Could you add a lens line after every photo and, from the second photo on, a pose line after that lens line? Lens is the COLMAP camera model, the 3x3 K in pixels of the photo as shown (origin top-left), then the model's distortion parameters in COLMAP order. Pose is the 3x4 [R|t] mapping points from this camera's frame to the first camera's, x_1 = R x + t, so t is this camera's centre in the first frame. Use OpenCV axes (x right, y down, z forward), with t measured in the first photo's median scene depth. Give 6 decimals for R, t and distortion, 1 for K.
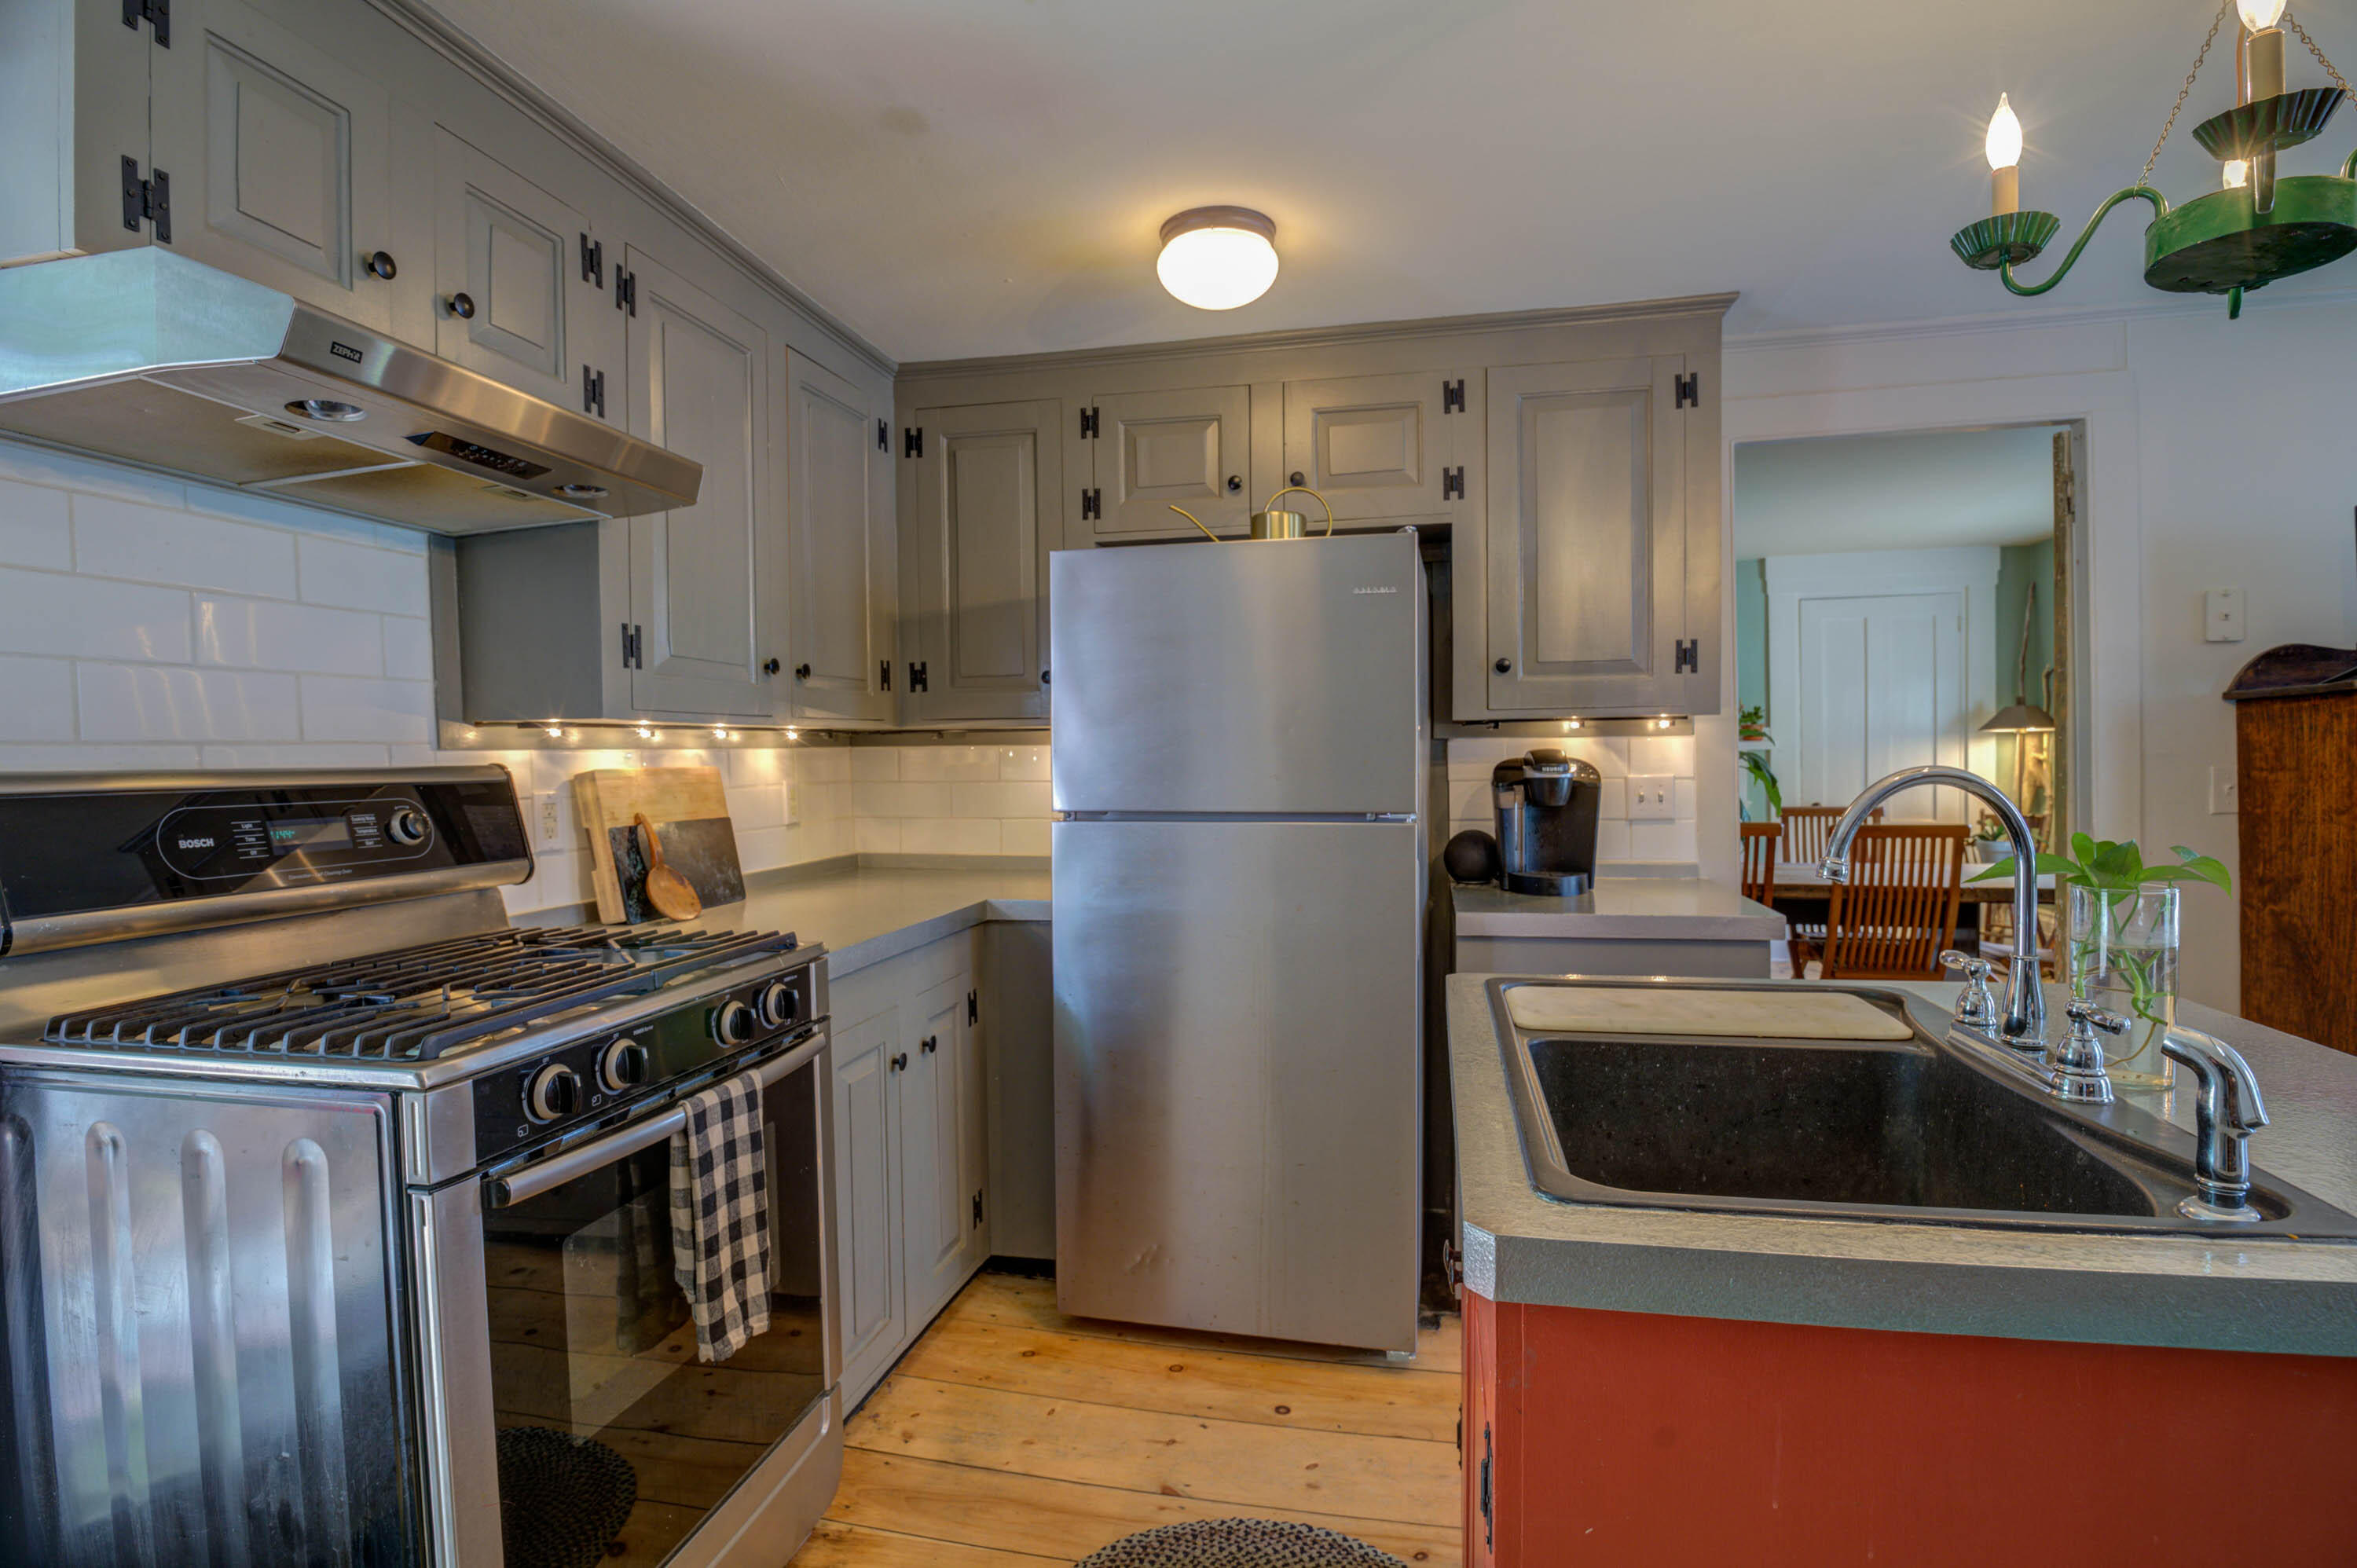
lens RADIAL K [[1142.5, 0, 1178.5], [0, 1142.5, 784.0], [0, 0, 1]] dist [-0.000128, -0.015750]
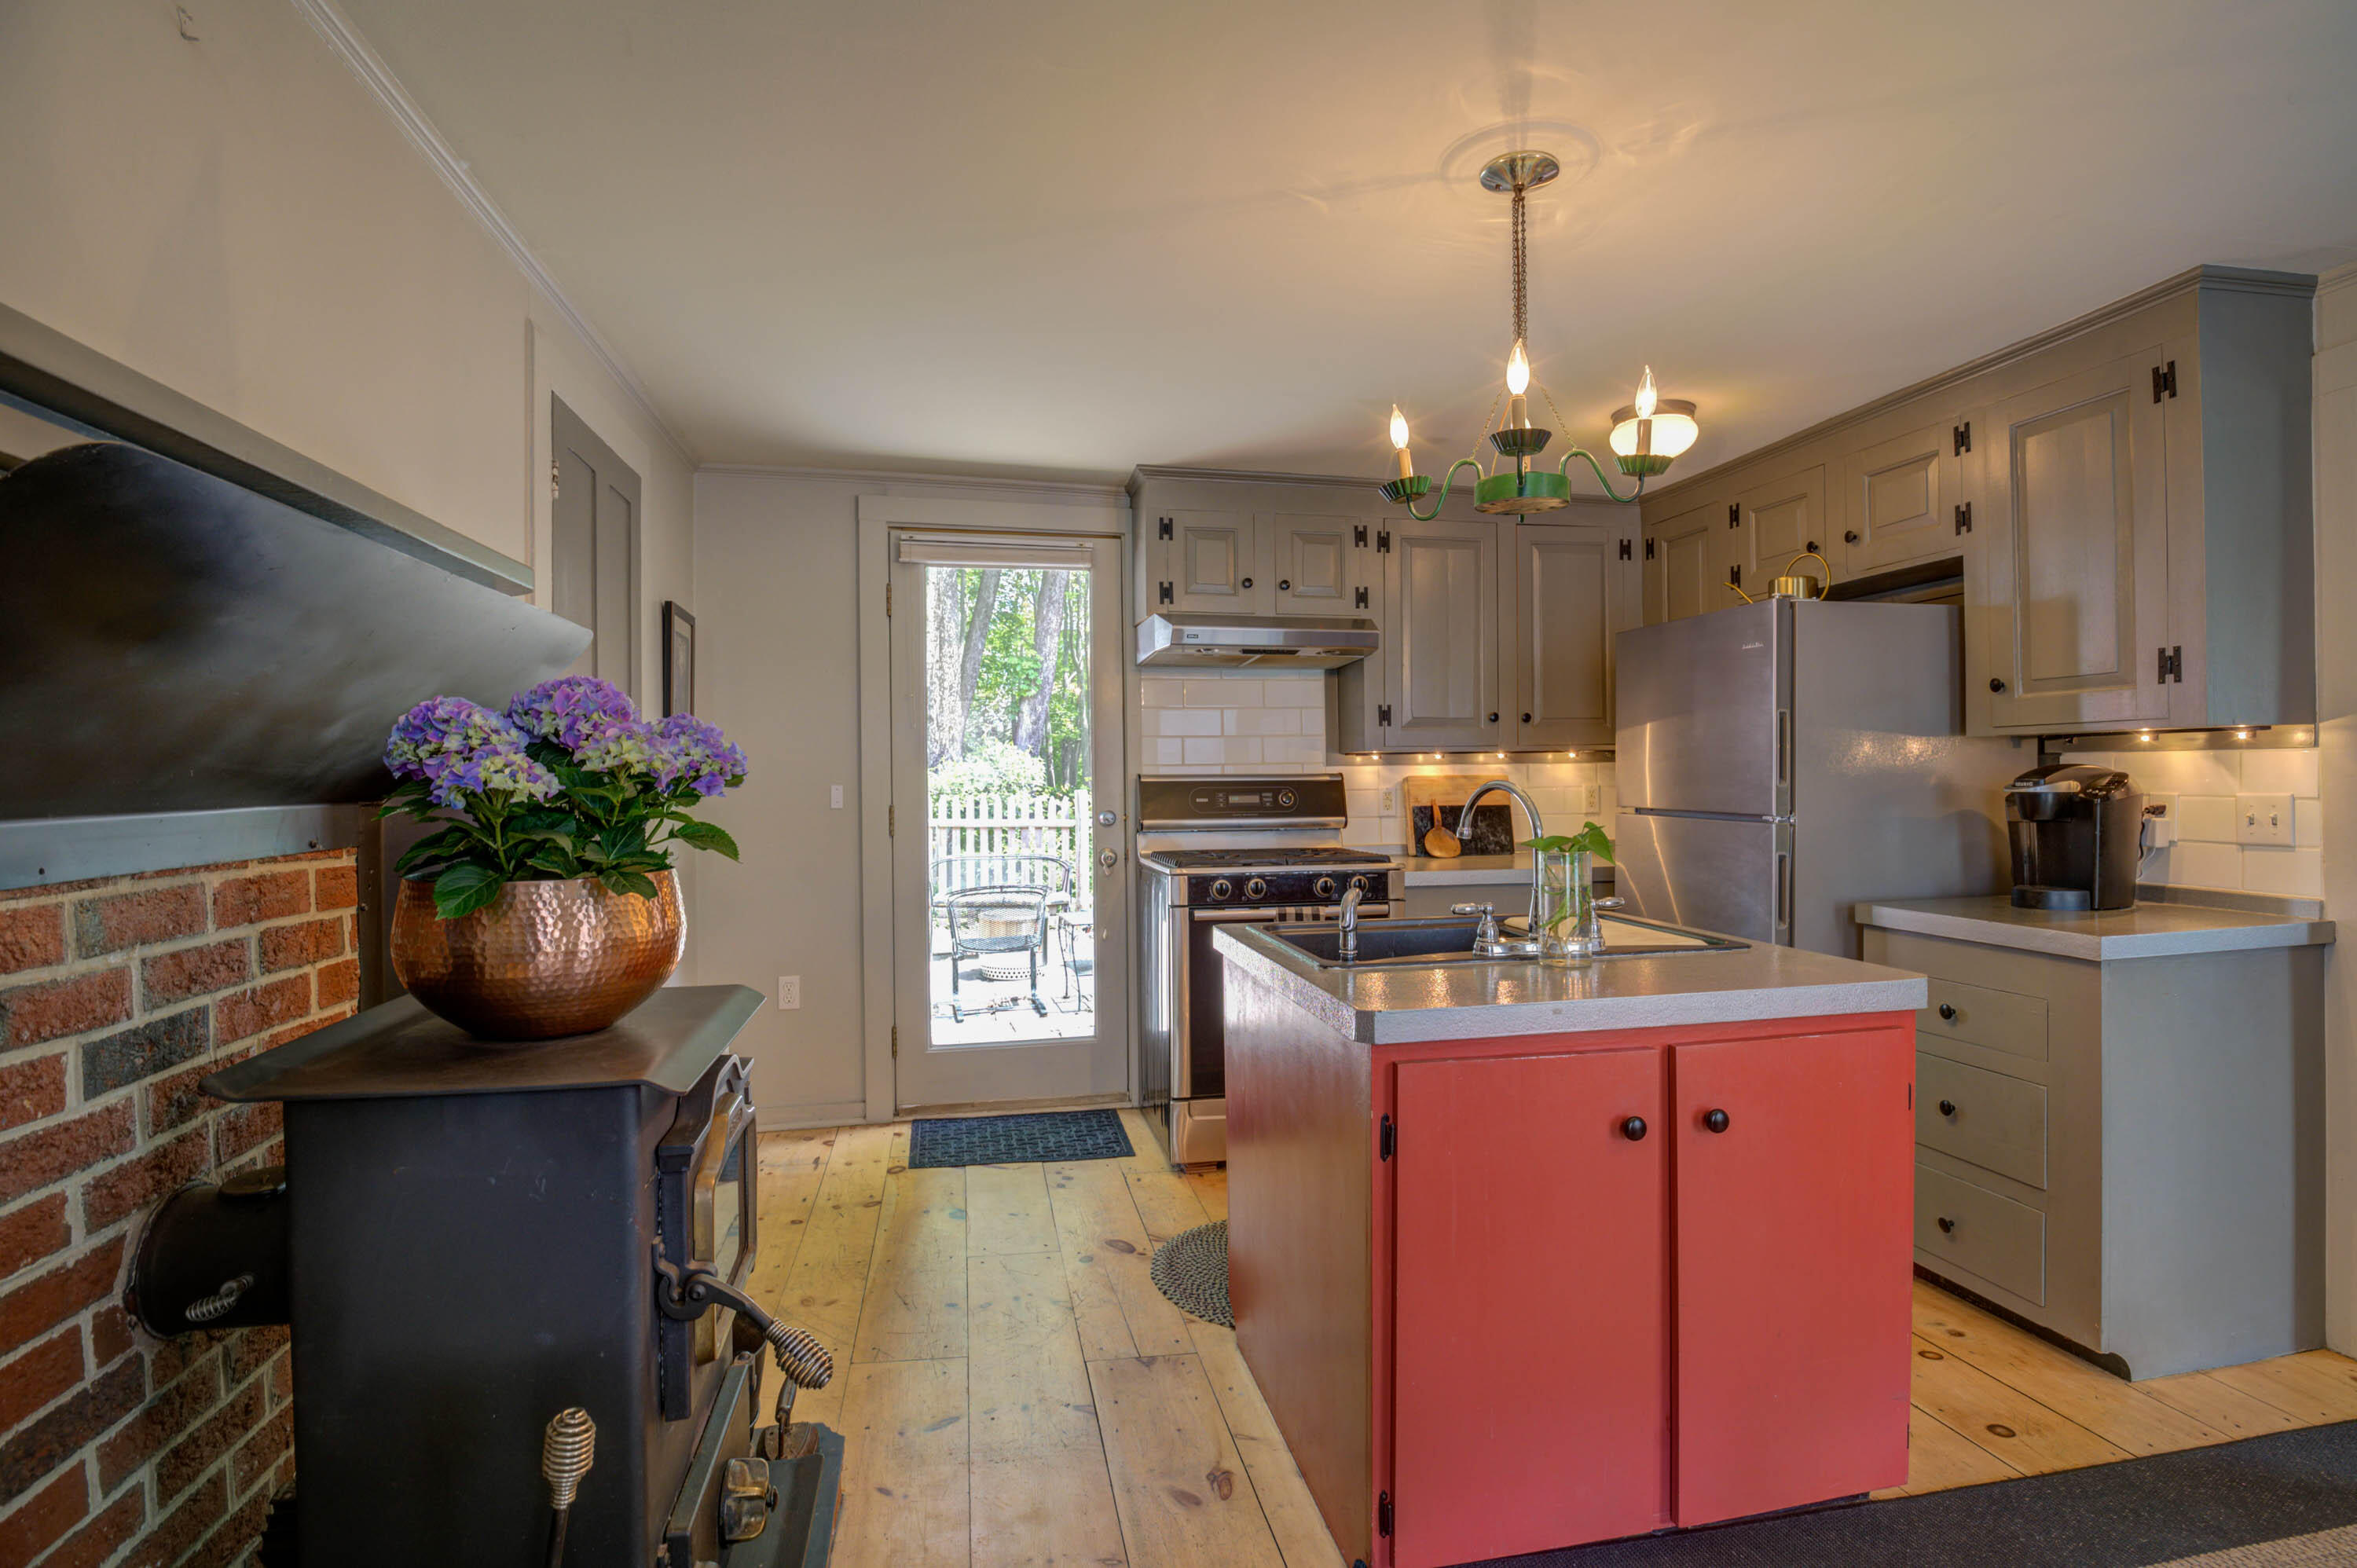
lens RADIAL K [[1124.5, 0, 1178.5], [0, 1124.5, 784.0], [0, 0, 1]] dist [-0.022868, -0.000453]
pose [[0.391818, 0.014664, -0.919926, 1.038959], [-0.022253, 0.999732, 0.006459, -0.002689], [0.919773, 0.017940, 0.392039, -0.102319]]
